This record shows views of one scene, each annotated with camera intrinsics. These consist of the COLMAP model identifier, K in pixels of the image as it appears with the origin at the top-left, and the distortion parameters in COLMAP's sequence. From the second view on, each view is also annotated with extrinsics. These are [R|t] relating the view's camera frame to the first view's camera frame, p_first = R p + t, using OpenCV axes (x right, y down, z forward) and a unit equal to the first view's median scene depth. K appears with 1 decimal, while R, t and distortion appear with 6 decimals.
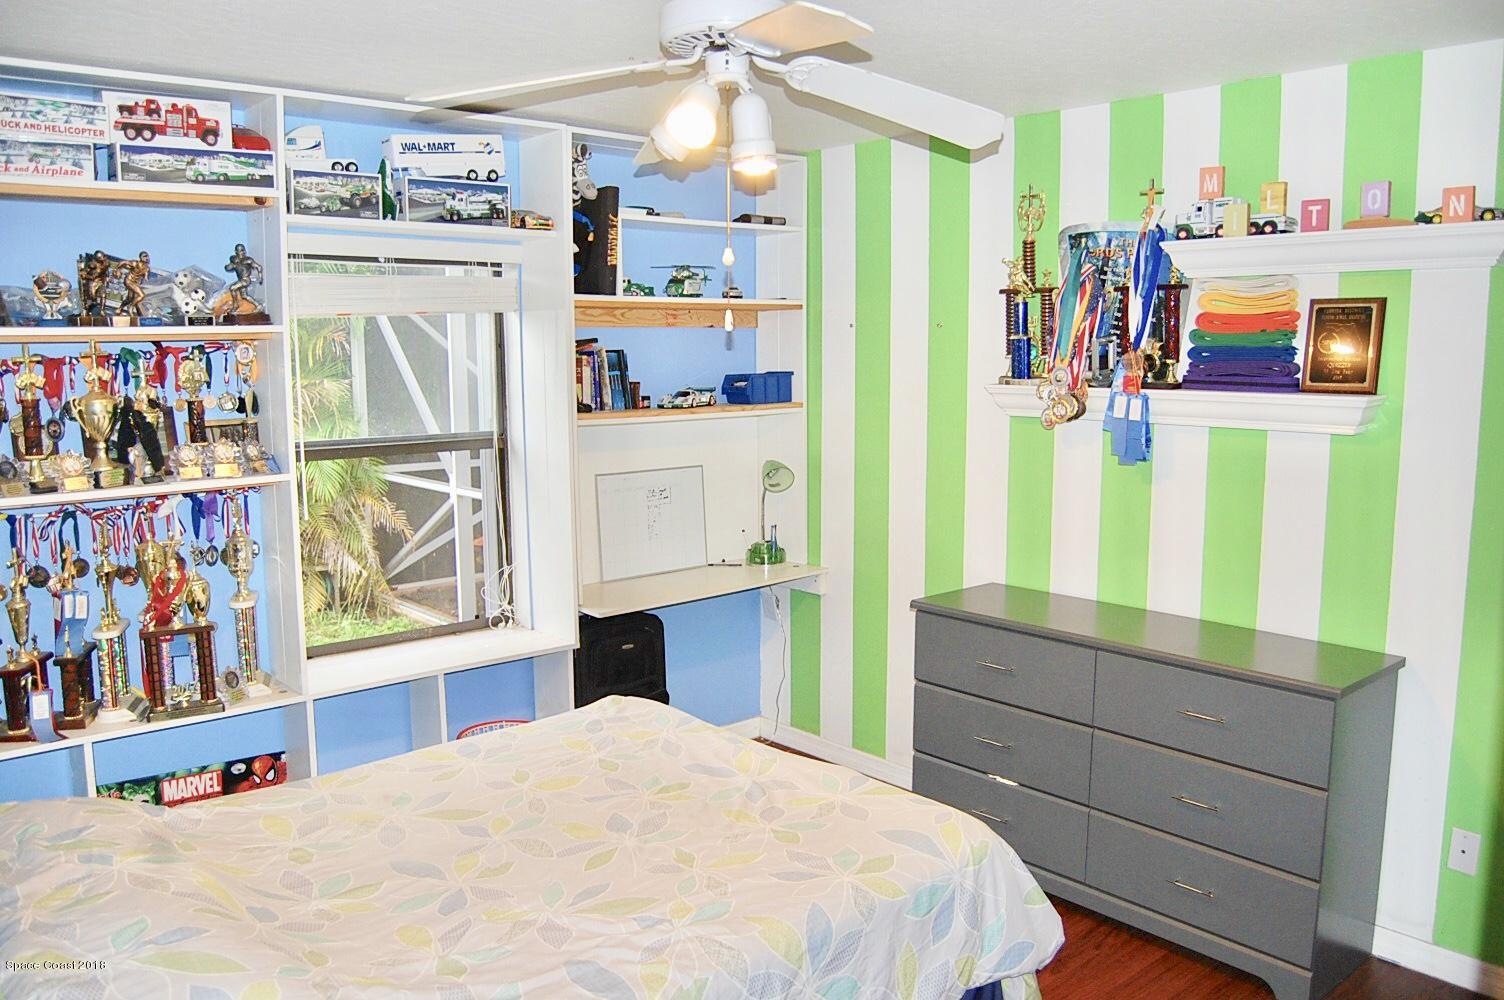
lens RADIAL K [[1167.3, 0, 754.5], [0, 1167.3, 508.1], [0, 0, 1]] dist [-0.095033, 0.039175]
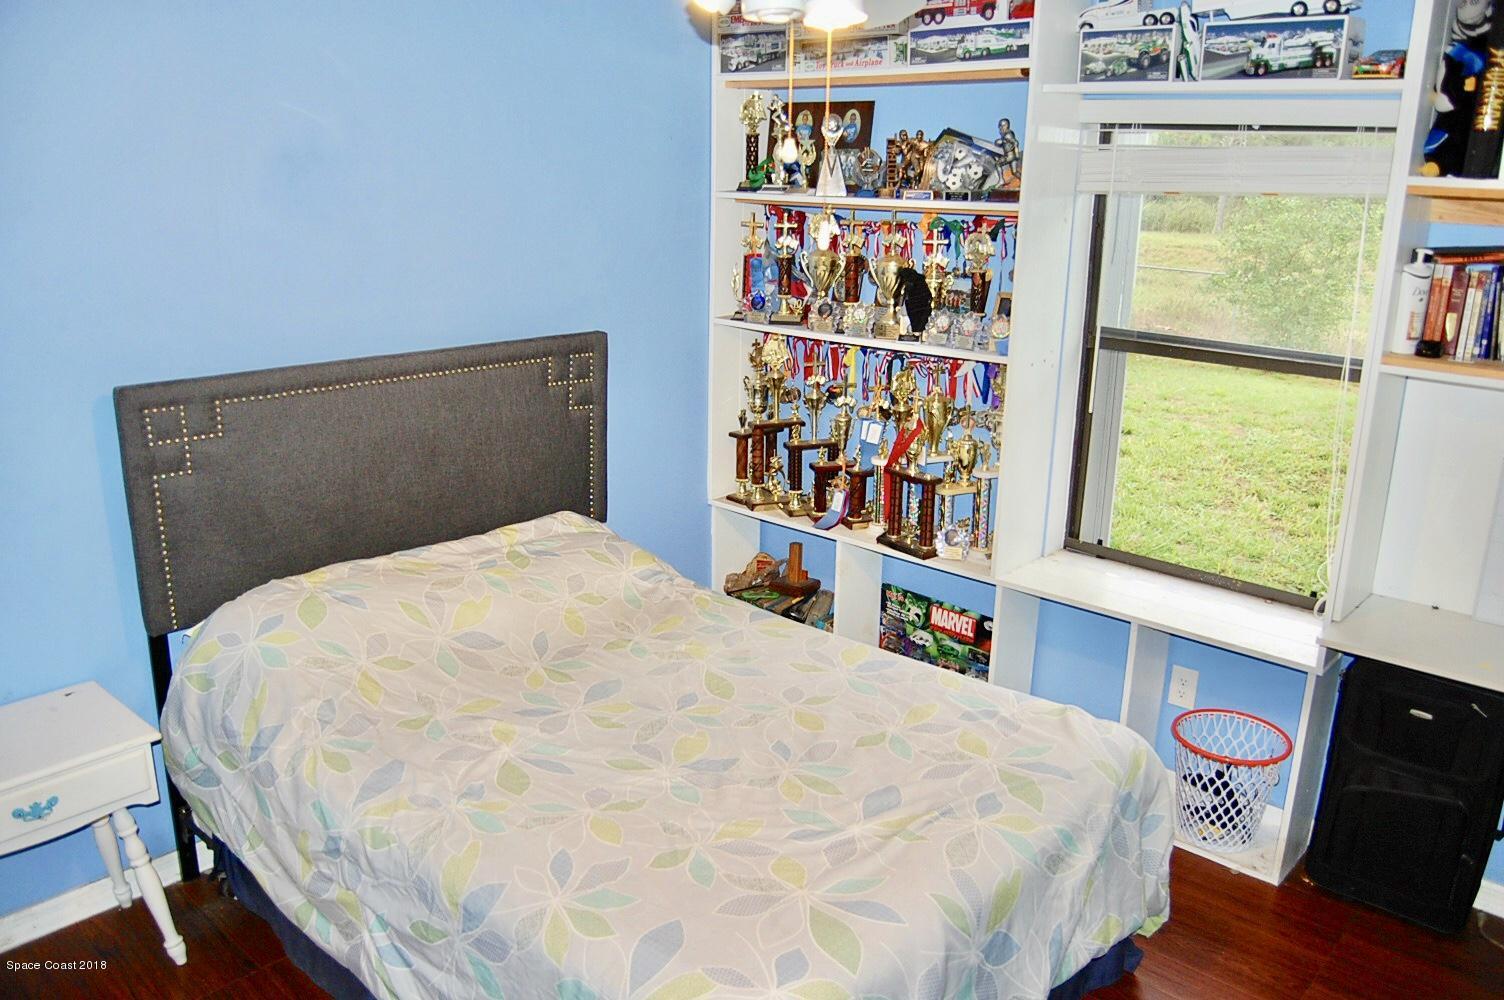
lens RADIAL K [[1167.3, 0, 754.5], [0, 1167.3, 508.1], [0, 0, 1]] dist [-0.095033, 0.039175]
pose [[0.117207, 0.288010, -0.950428, 0.551749], [-0.151926, 0.950959, 0.269436, -0.142193], [0.981418, 0.112815, 0.155216, 0.652525]]
